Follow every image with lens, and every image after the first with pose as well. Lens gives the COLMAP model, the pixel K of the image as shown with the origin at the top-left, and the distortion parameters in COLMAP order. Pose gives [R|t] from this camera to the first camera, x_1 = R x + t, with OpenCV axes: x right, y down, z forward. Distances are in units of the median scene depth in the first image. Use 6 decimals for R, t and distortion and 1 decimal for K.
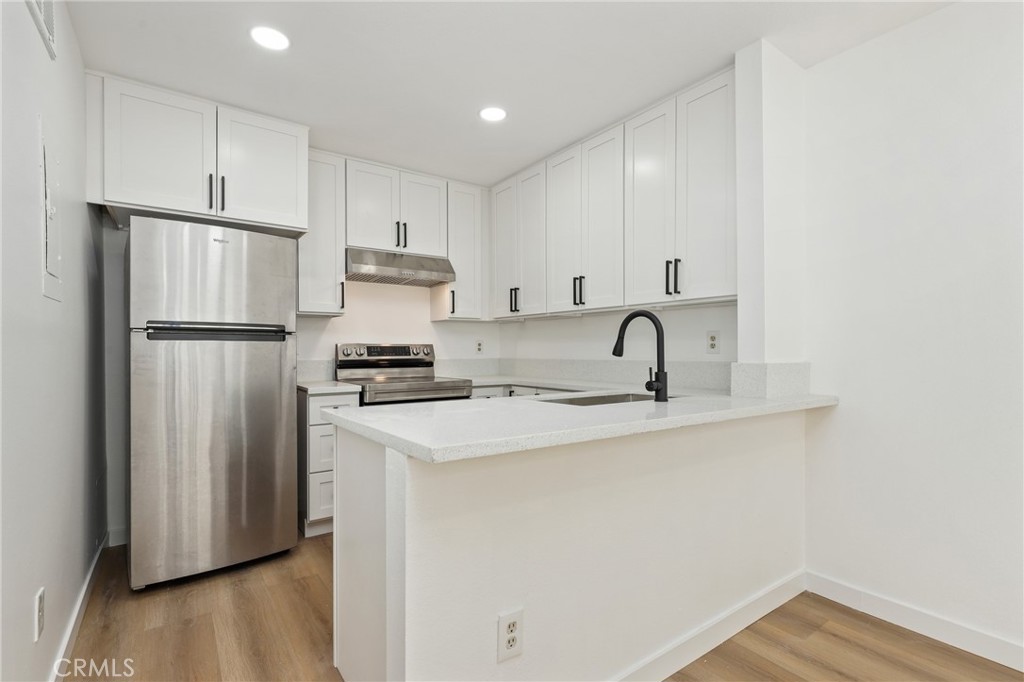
lens RADIAL K [[484.1, 0, 517.4], [0, 484.1, 353.1], [0, 0, 1]] dist [0.001044, 0.000457]
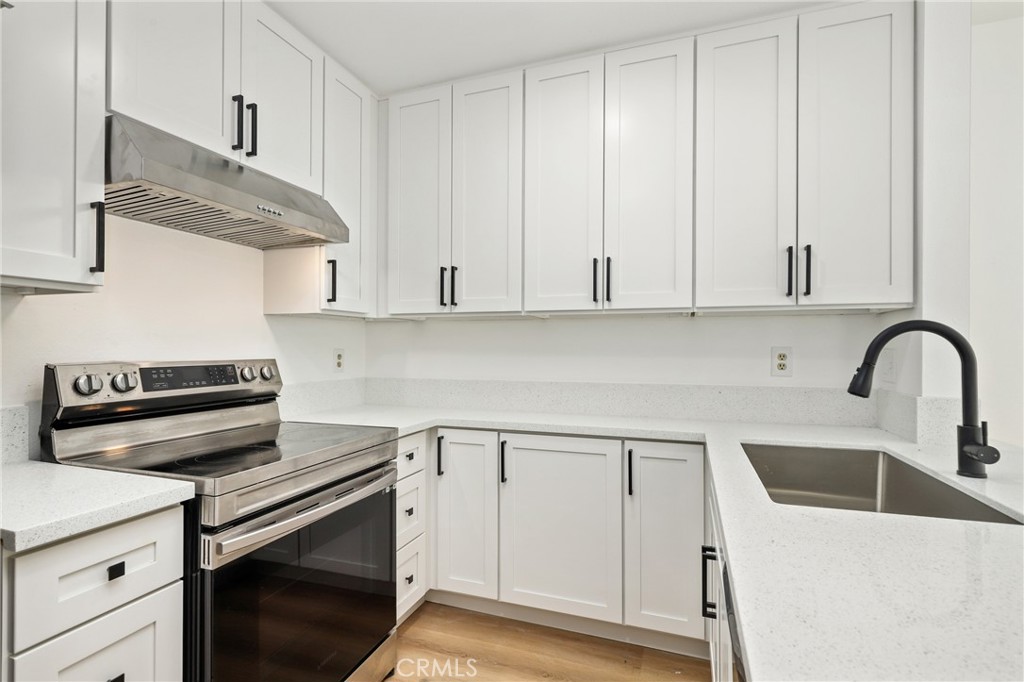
lens RADIAL K [[476.4, 0, 523.5], [0, 476.4, 348.3], [0, 0, 1]] dist [-0.000160, 0.000372]
pose [[0.820390, 0.004501, 0.571787, -0.274938], [-0.000774, 0.999977, -0.006762, -0.028975], [-0.571804, 0.005105, 0.820374, 0.465738]]
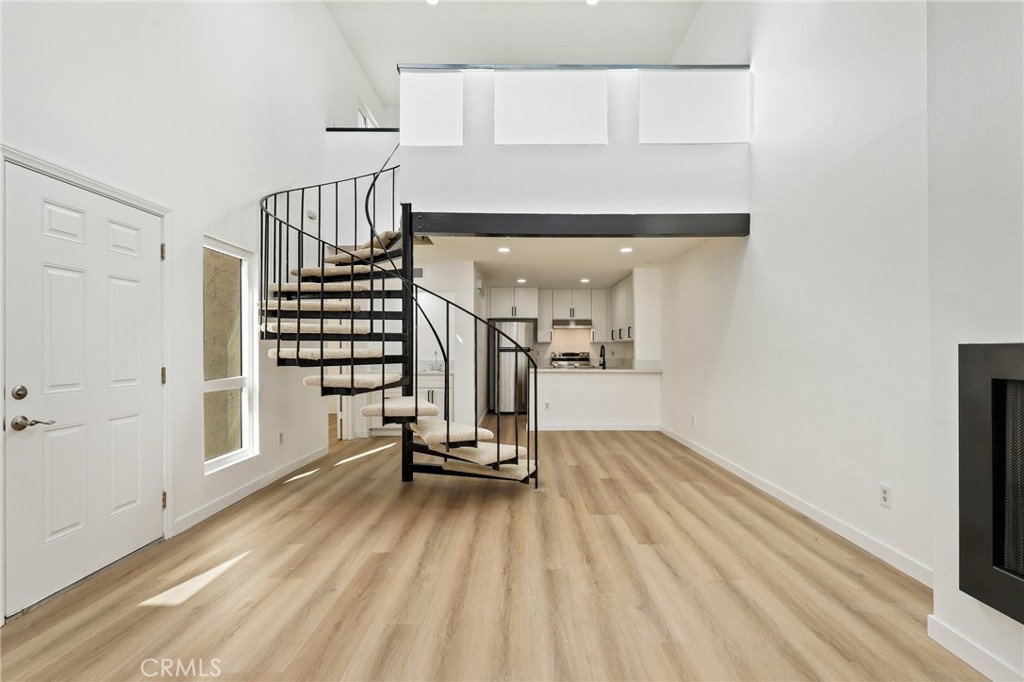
lens RADIAL K [[484.1, 0, 517.4], [0, 484.1, 353.1], [0, 0, 1]] dist [0.001044, 0.000457]
pose [[0.809411, 0.002147, -0.587239, 1.100407], [-0.003243, 0.999994, -0.000813, -0.010755], [0.587233, 0.002562, 0.809414, -1.380869]]
